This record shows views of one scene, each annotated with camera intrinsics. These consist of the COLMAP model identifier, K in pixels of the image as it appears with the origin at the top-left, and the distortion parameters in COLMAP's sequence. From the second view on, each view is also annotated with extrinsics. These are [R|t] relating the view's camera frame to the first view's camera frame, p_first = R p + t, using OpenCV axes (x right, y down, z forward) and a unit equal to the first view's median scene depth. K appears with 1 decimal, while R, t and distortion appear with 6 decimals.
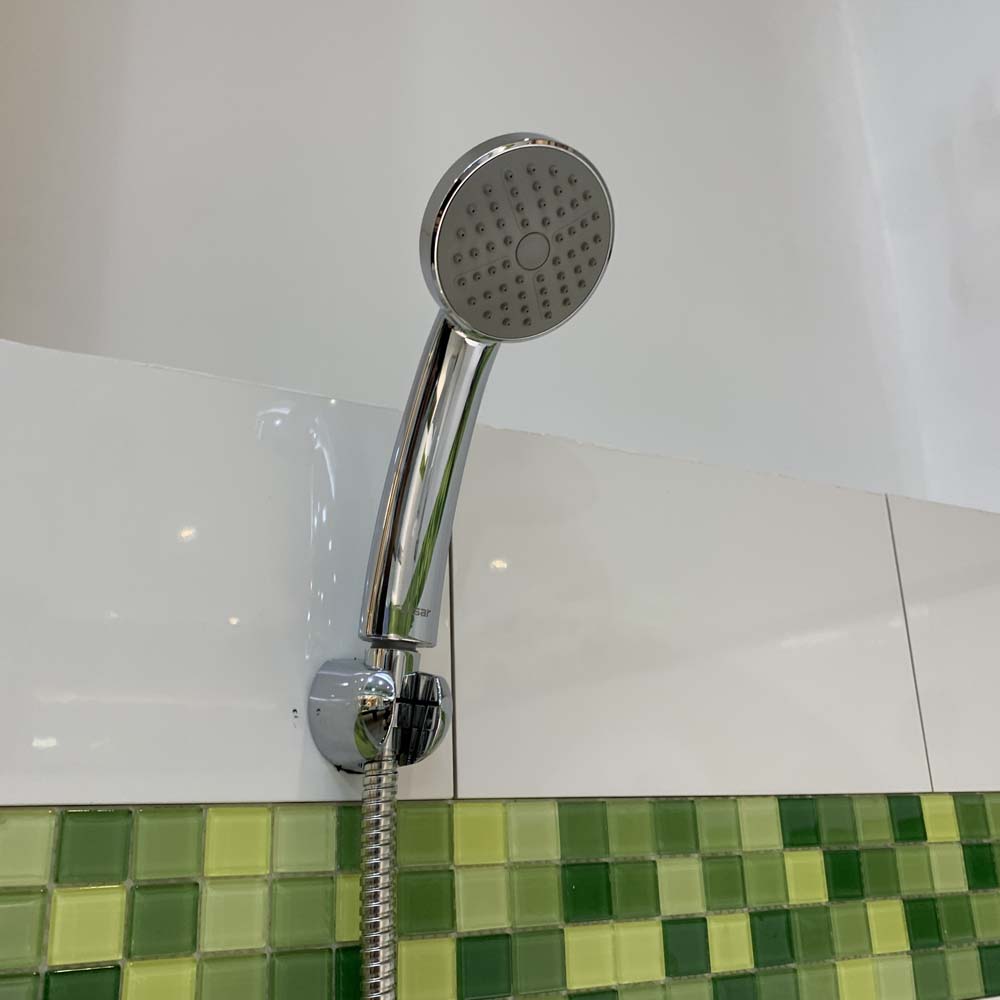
lens RADIAL K [[1046.3, 0, 500.7], [0, 1046.3, 523.3], [0, 0, 1]] dist [0.075082, 0.010475]
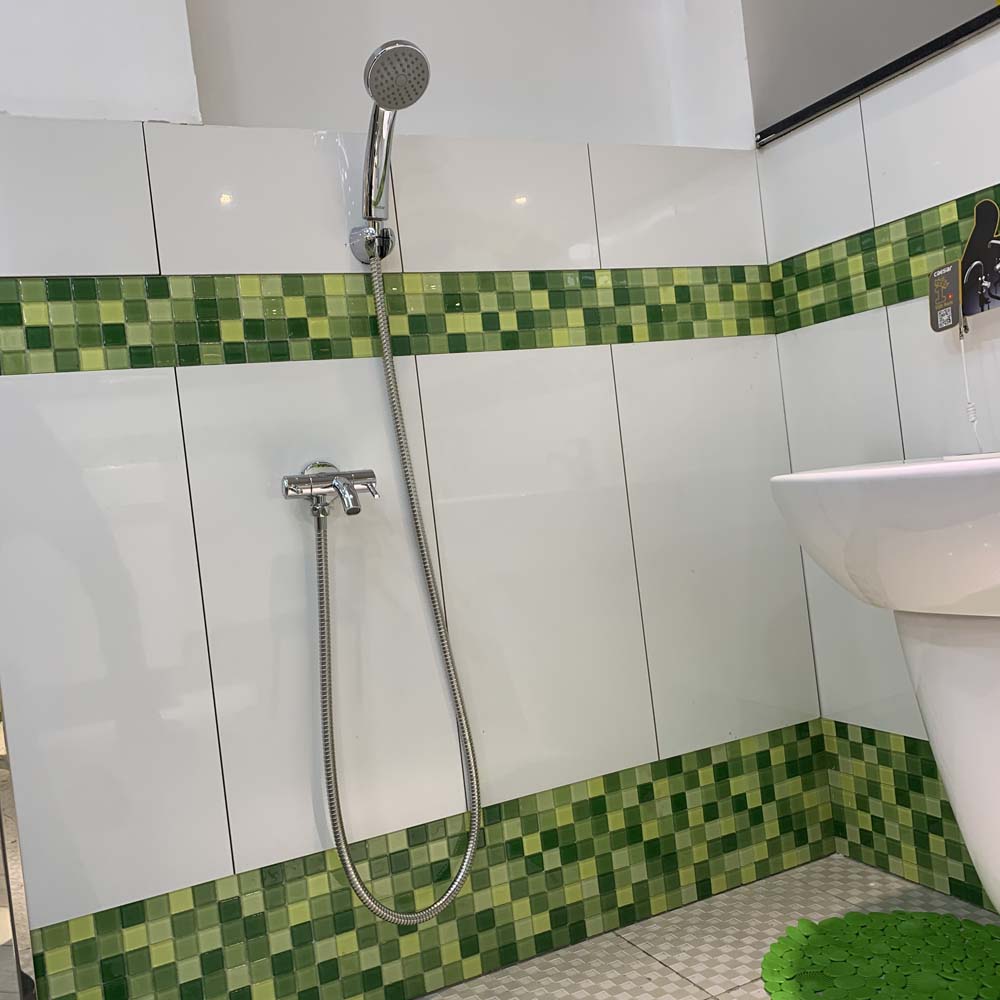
lens RADIAL K [[1010.4, 0, 500.0], [0, 1010.4, 500.0], [0, 0, 1]] dist [0.043847, -0.018097]
pose [[0.995798, -0.076360, -0.050555, 0.340749], [0.088362, 0.946178, 0.311350, 0.001782], [0.024060, -0.314509, 0.948950, -2.004355]]
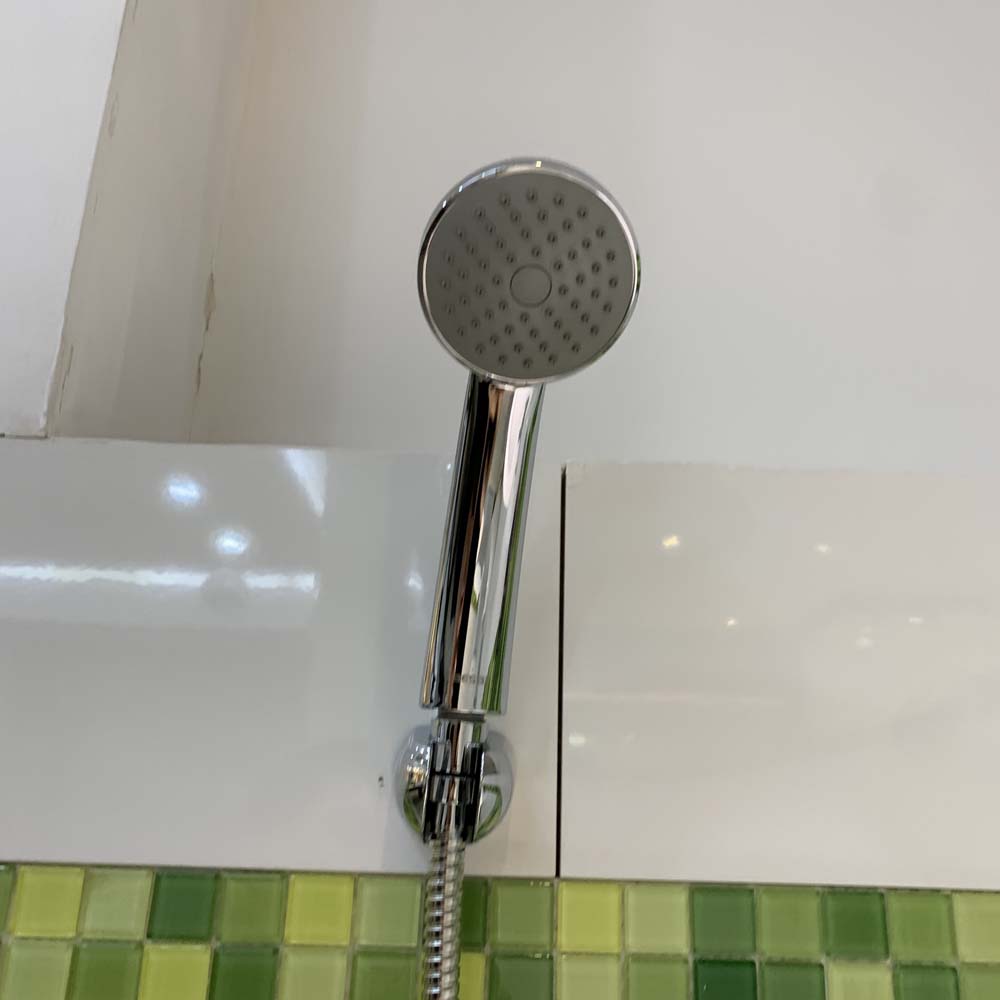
lens RADIAL K [[1010.4, 0, 500.0], [0, 1010.4, 500.0], [0, 0, 1]] dist [0.043847, -0.018097]
pose [[0.896427, -0.082013, -0.435536, 0.338302], [0.072527, 0.996627, -0.038392, -0.038218], [0.437216, 0.002828, 0.899352, 0.182943]]
